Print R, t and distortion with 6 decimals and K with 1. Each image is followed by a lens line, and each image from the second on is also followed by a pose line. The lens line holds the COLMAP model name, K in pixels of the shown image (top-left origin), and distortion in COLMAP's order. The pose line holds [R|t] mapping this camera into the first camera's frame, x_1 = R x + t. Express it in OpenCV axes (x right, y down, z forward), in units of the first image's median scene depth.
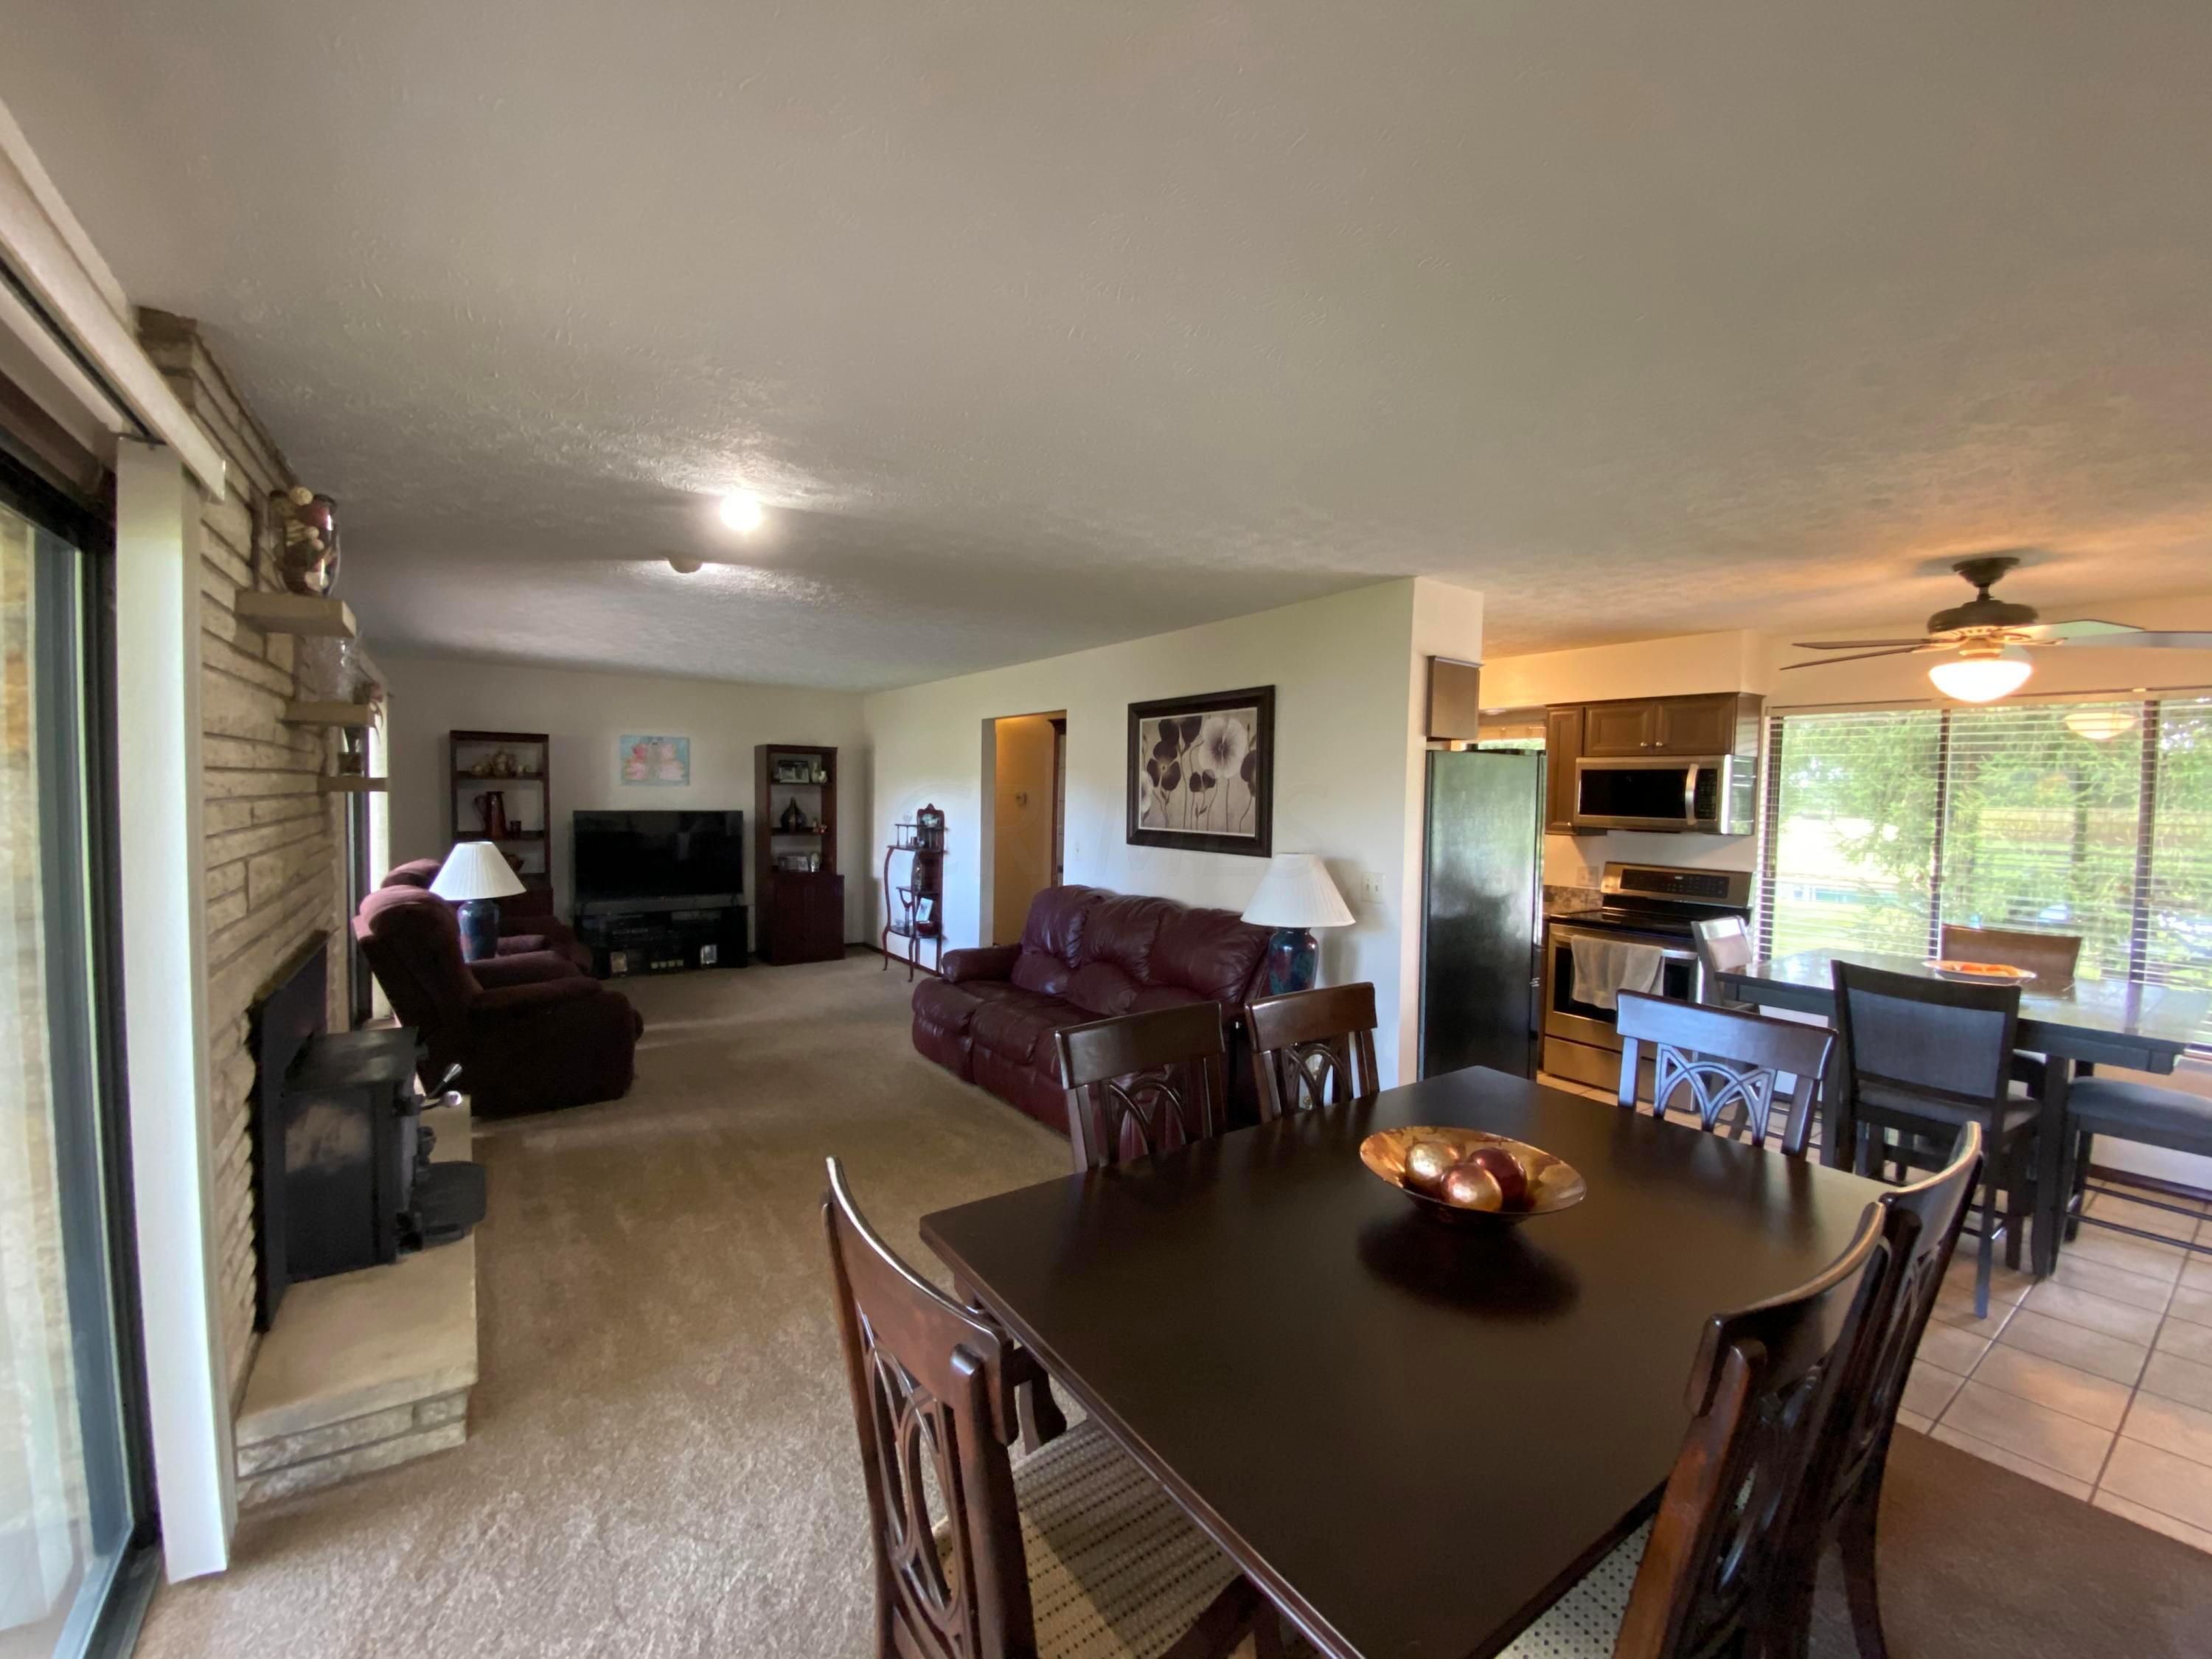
lens RADIAL K [[896.7, 0, 1096.6], [0, 896.7, 824.9], [0, 0, 1]] dist [0.037345, -0.025291]
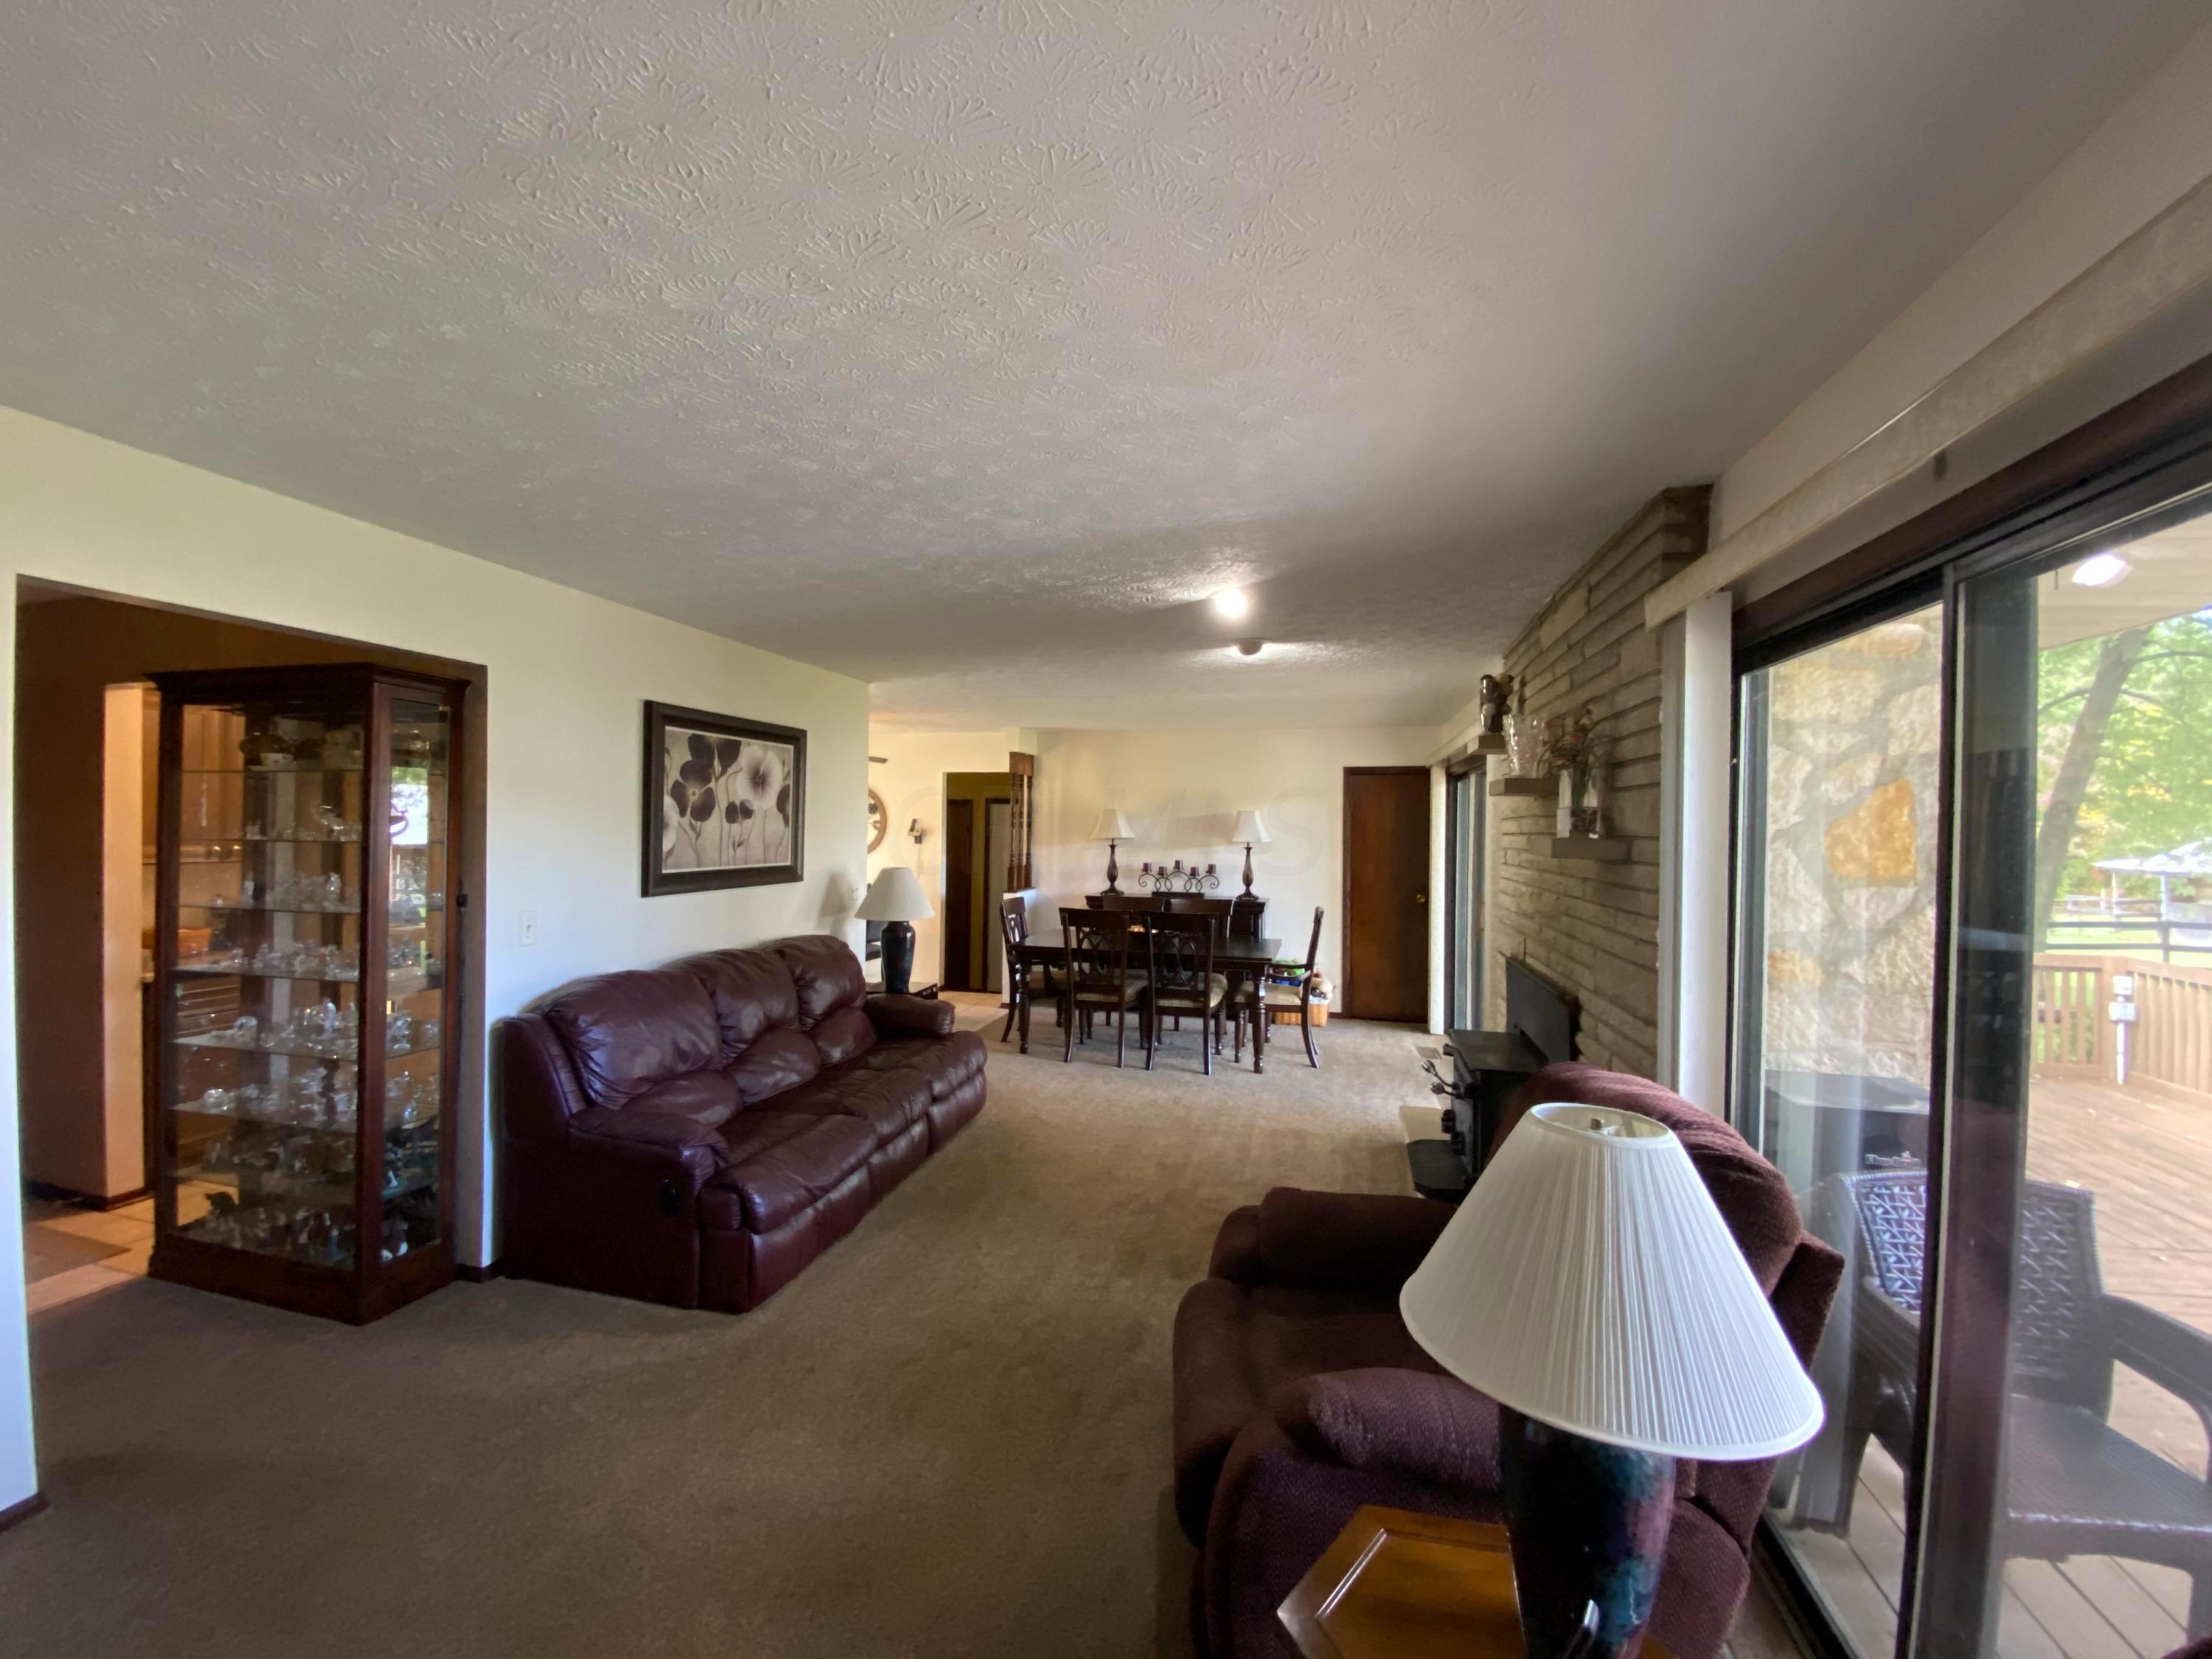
lens RADIAL K [[886.1, 0, 1106.0], [0, 886.1, 829.5], [0, 0, 1]] dist [0.036893, -0.023790]
pose [[-0.645162, -0.028461, 0.763516, -0.788353], [0.000695, 0.999284, 0.037838, -0.061739], [-0.764046, 0.024942, -0.644680, 1.245549]]
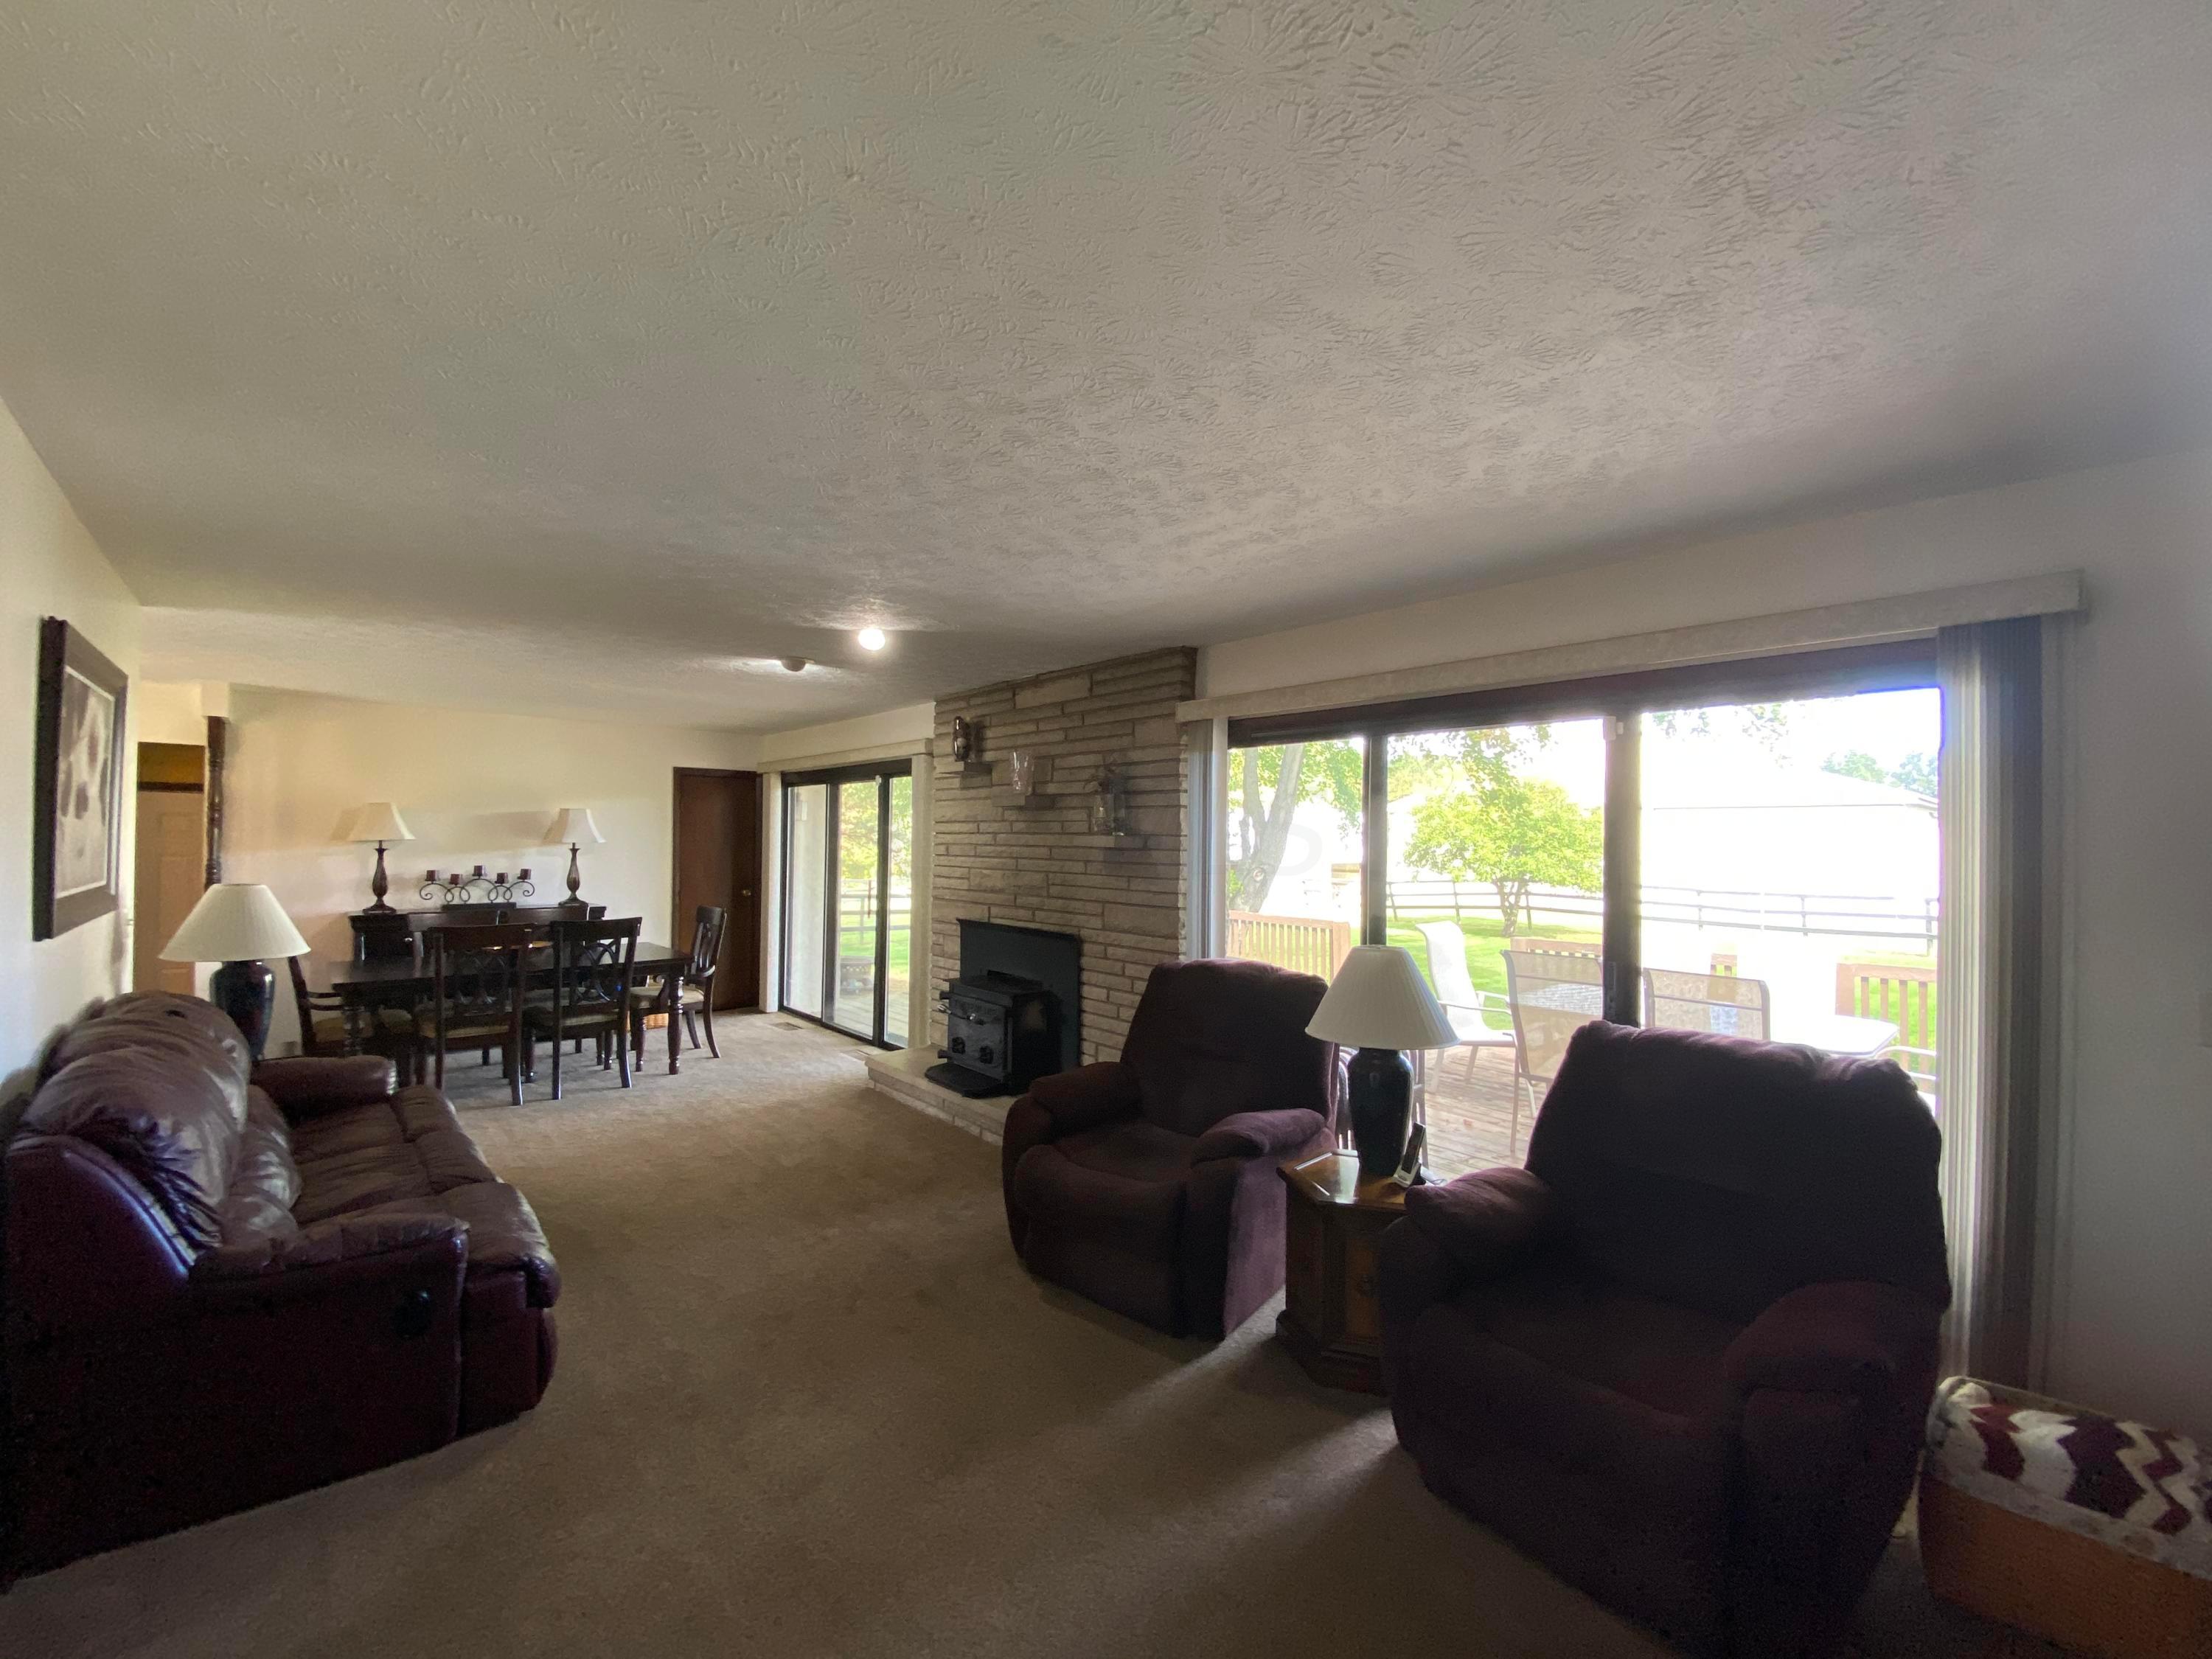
lens RADIAL K [[896.7, 0, 1096.6], [0, 896.7, 824.9], [0, 0, 1]] dist [0.037345, -0.025291]
pose [[-0.993228, -0.031322, -0.111881, -0.471070], [-0.033461, 0.999290, 0.017293, -0.062289], [0.111260, 0.020919, -0.993571, 1.547936]]
